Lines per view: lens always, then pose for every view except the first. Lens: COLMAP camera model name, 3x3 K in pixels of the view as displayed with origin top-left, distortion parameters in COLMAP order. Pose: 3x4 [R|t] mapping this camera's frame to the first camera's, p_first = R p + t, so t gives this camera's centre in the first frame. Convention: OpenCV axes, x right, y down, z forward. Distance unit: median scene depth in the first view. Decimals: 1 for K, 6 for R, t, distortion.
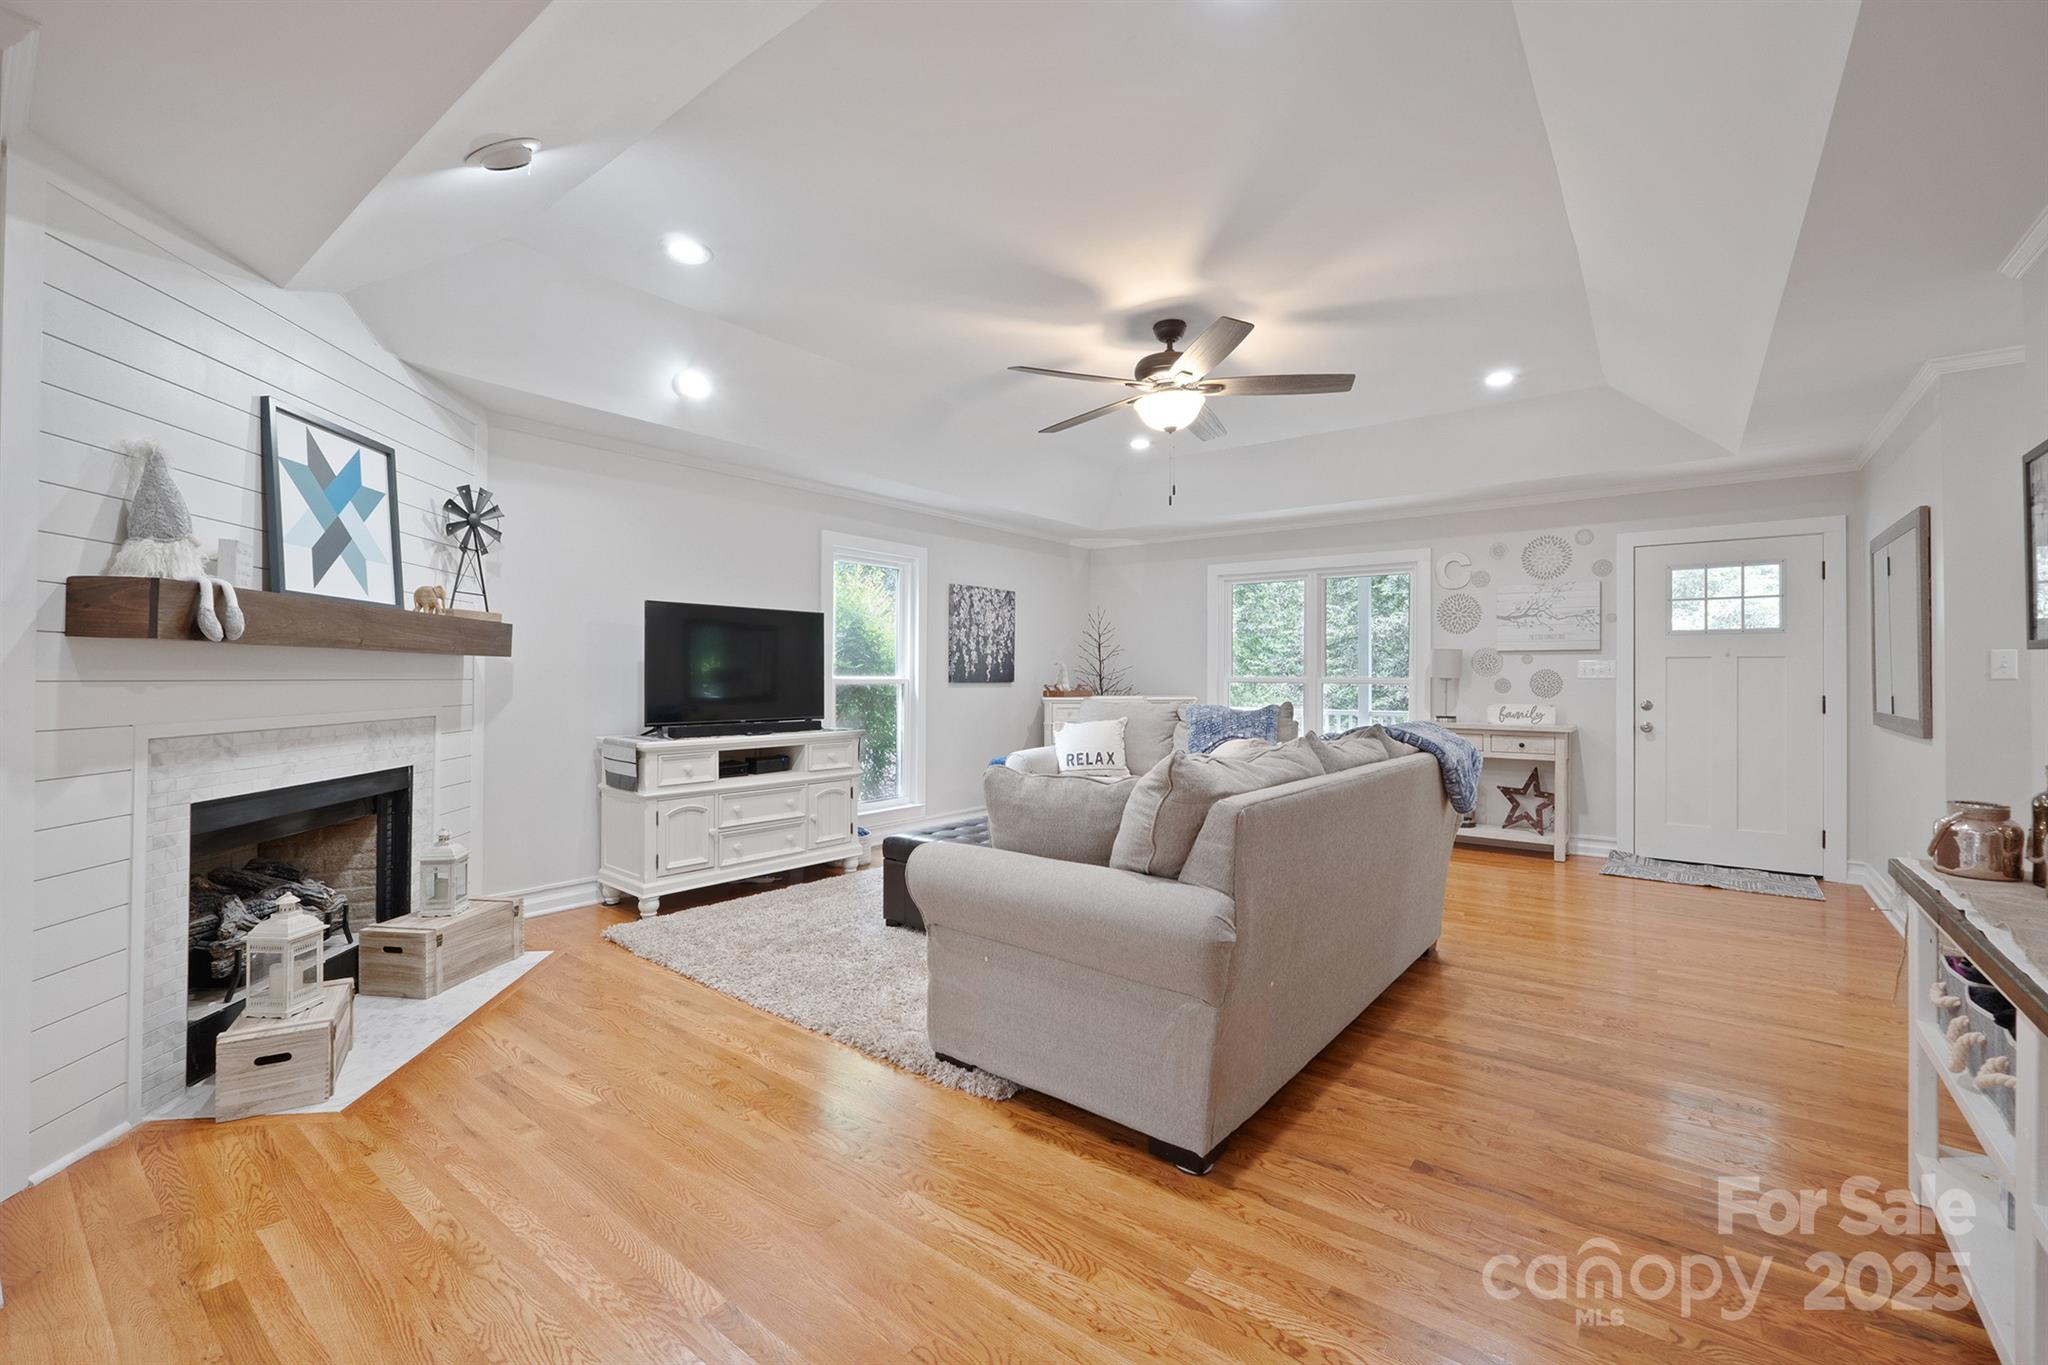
lens RADIAL K [[860.1, 0, 1026.4], [0, 860.1, 668.8], [0, 0, 1]] dist [-0.006775, -0.001123]
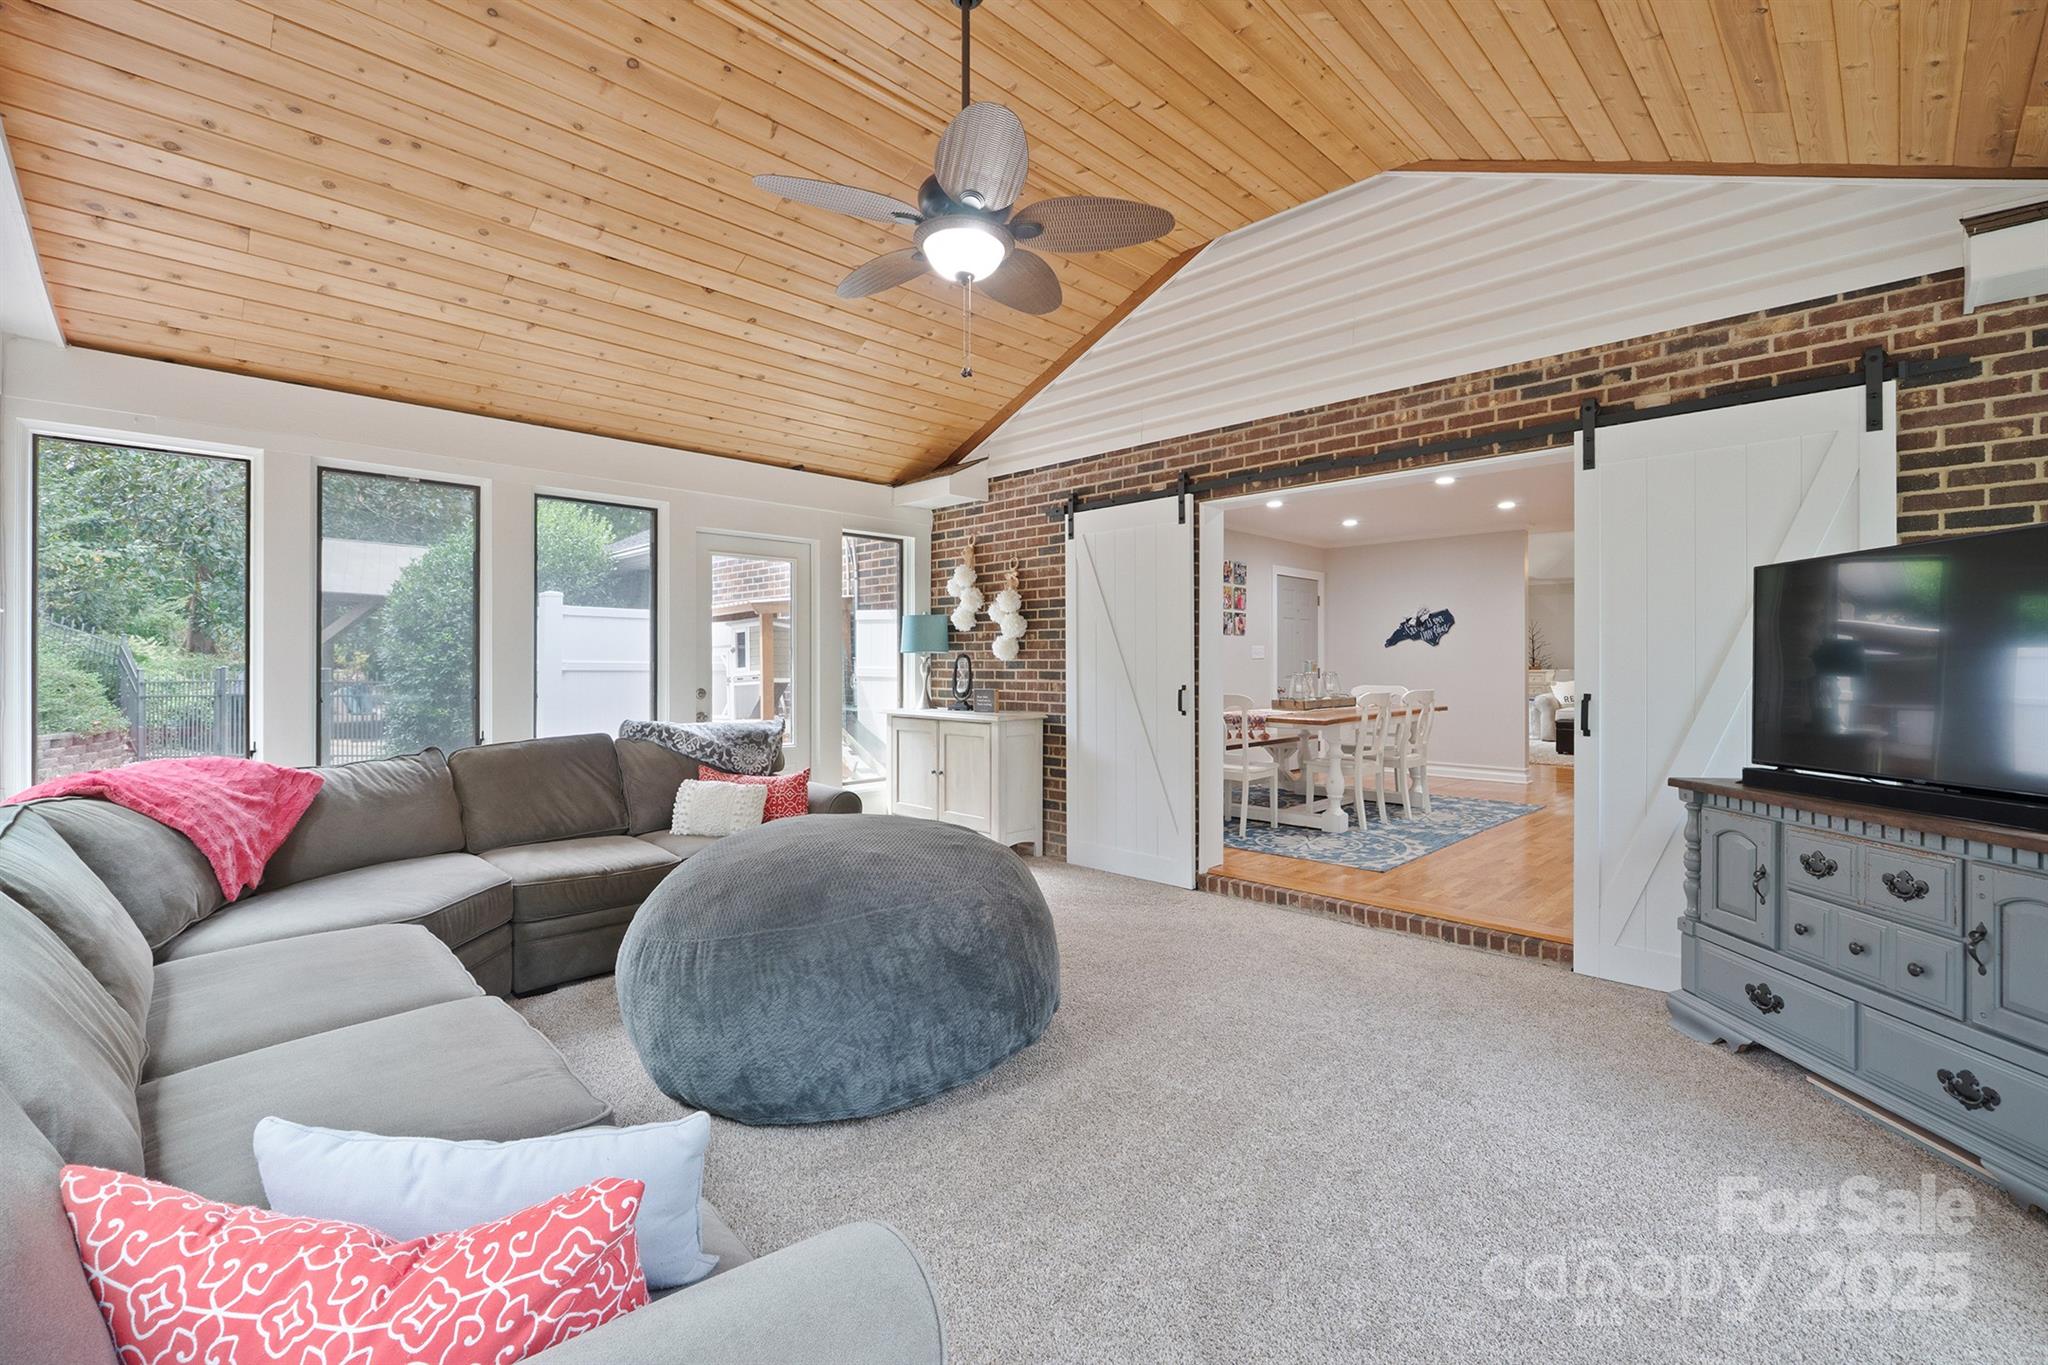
lens RADIAL K [[860.1, 0, 1025.5], [0, 860.1, 664.9], [0, 0, 1]] dist [-0.006775, -0.001123]
pose [[0.990739, -0.003205, -0.135743, -1.434109], [0.004722, 0.999930, 0.010854, -0.006350], [0.135699, -0.011394, 0.990685, -1.821664]]
